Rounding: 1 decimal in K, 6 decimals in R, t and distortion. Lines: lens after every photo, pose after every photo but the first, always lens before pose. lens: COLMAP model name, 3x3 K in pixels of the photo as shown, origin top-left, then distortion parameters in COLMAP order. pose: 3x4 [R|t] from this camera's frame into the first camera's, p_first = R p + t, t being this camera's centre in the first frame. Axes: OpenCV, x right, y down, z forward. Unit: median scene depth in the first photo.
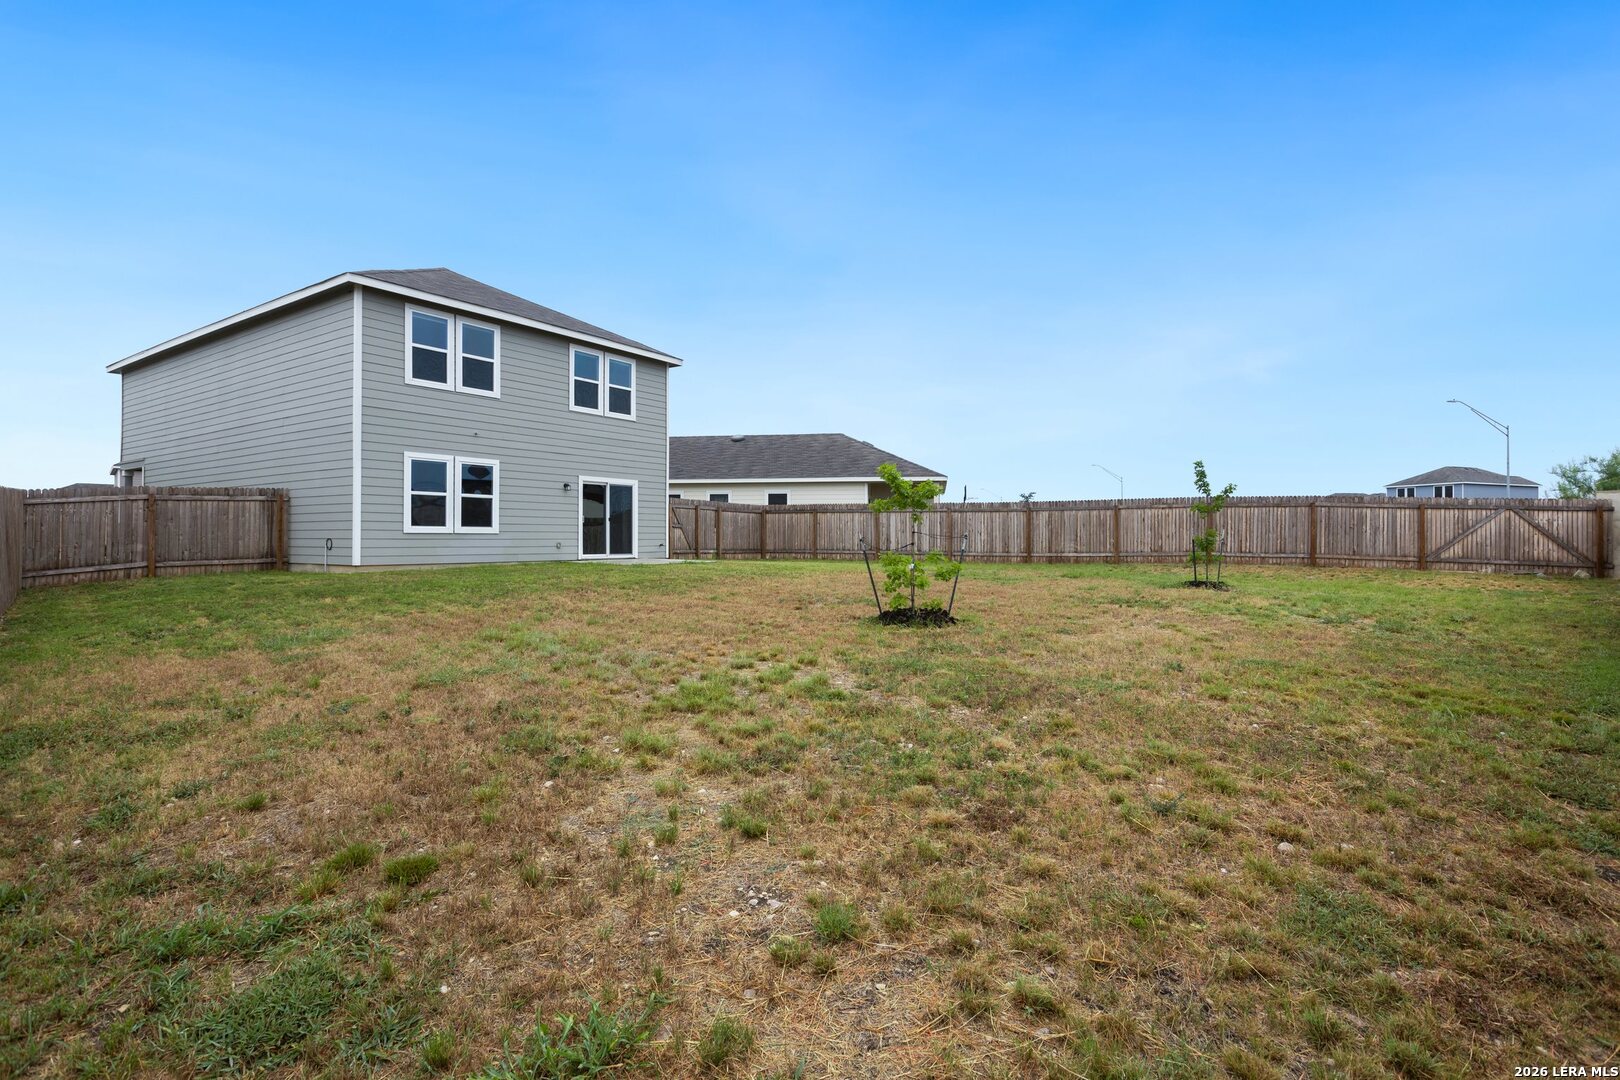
lens RADIAL K [[798.4, 0, 810.0], [0, 798.4, 540.0], [0, 0, 1]] dist [0.003878, 0.000544]
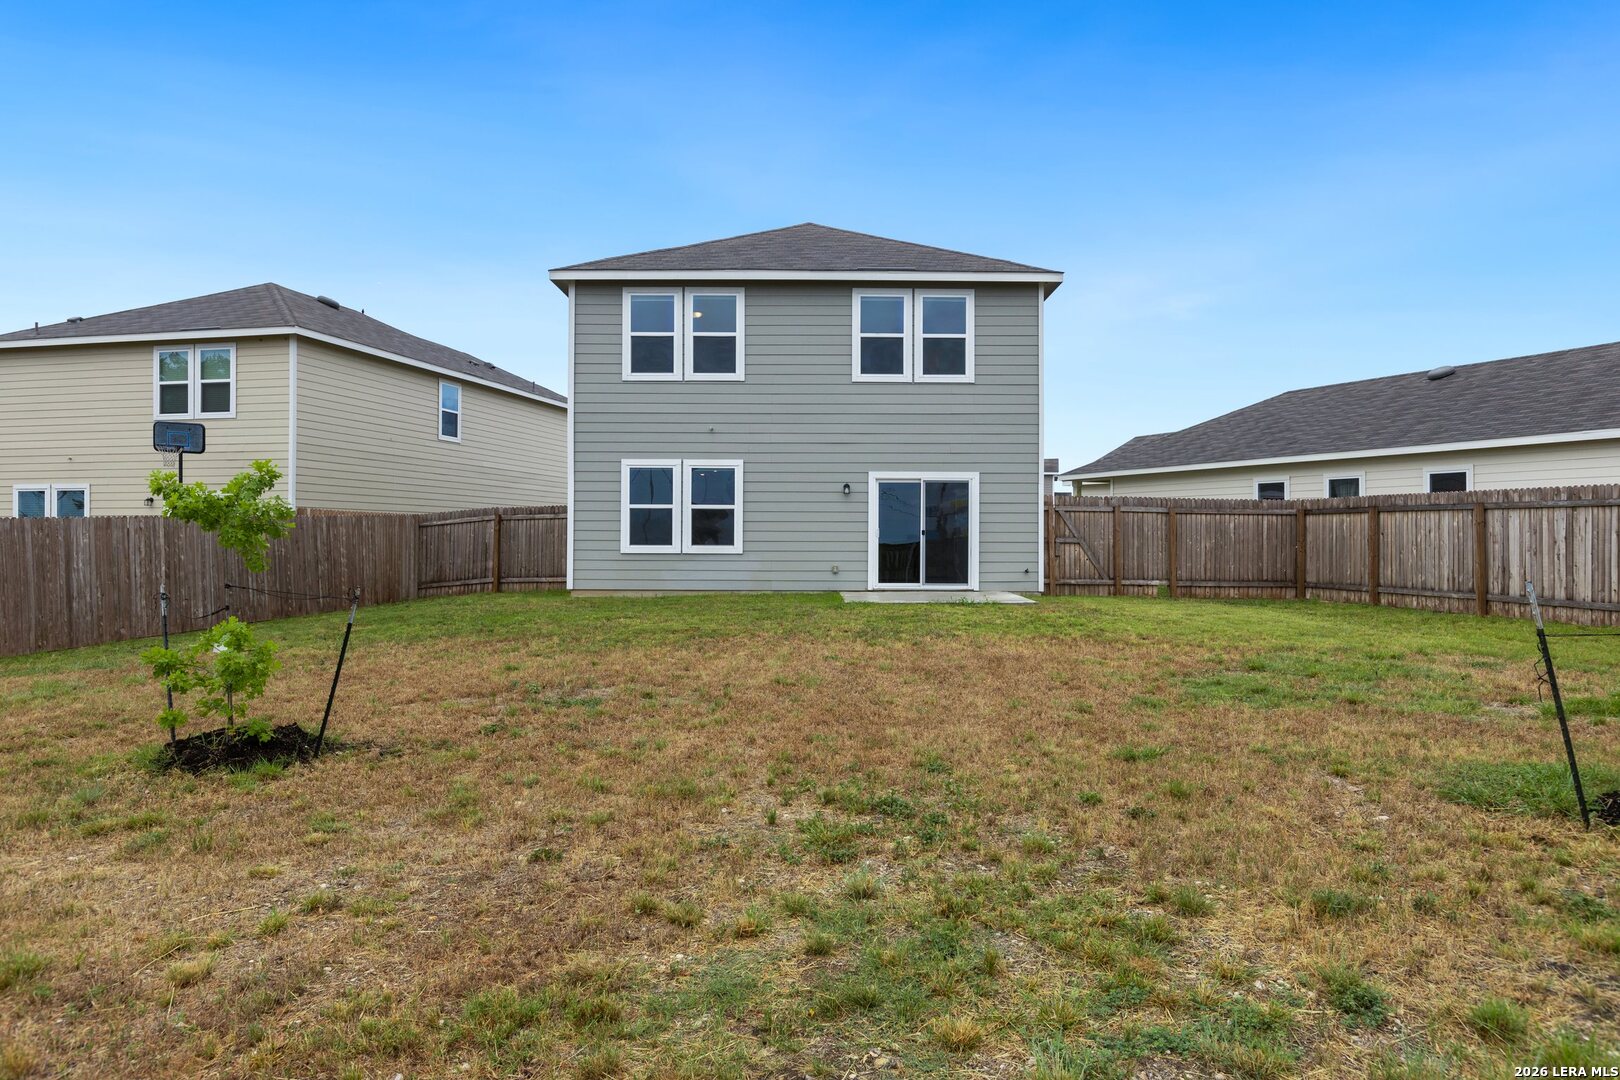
lens RADIAL K [[1029.8, 0, 810.0], [0, 1029.8, 540.0], [0, 0, 1]] dist [0.000332, 0.001728]
pose [[0.573202, 0.002289, -0.819411, 0.474218], [-0.004620, 0.999989, -0.000438, -0.021258], [0.819401, 0.004036, 0.573206, 0.476393]]
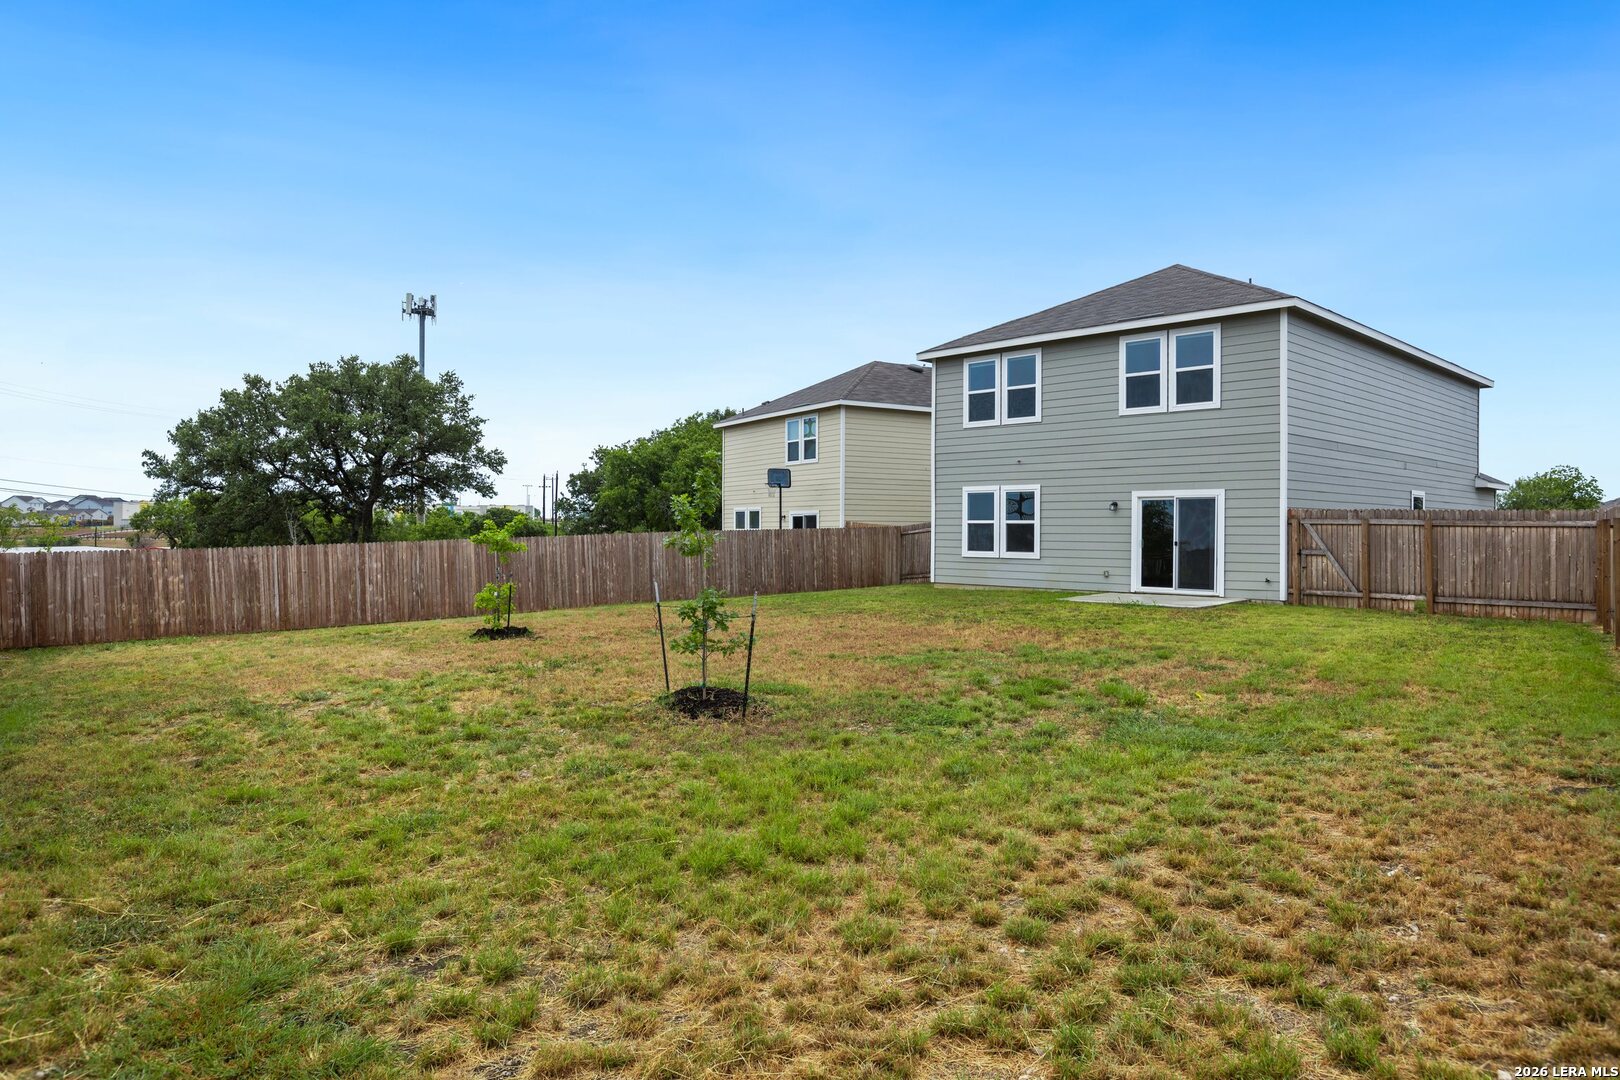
lens RADIAL K [[1029.8, 0, 810.0], [0, 1029.8, 540.0], [0, 0, 1]] dist [0.000332, 0.001728]
pose [[-0.182867, 0.006849, -0.983114, 0.911313], [-0.007826, 0.999934, 0.008422, -0.039850], [0.983106, 0.009234, -0.182802, 0.953774]]
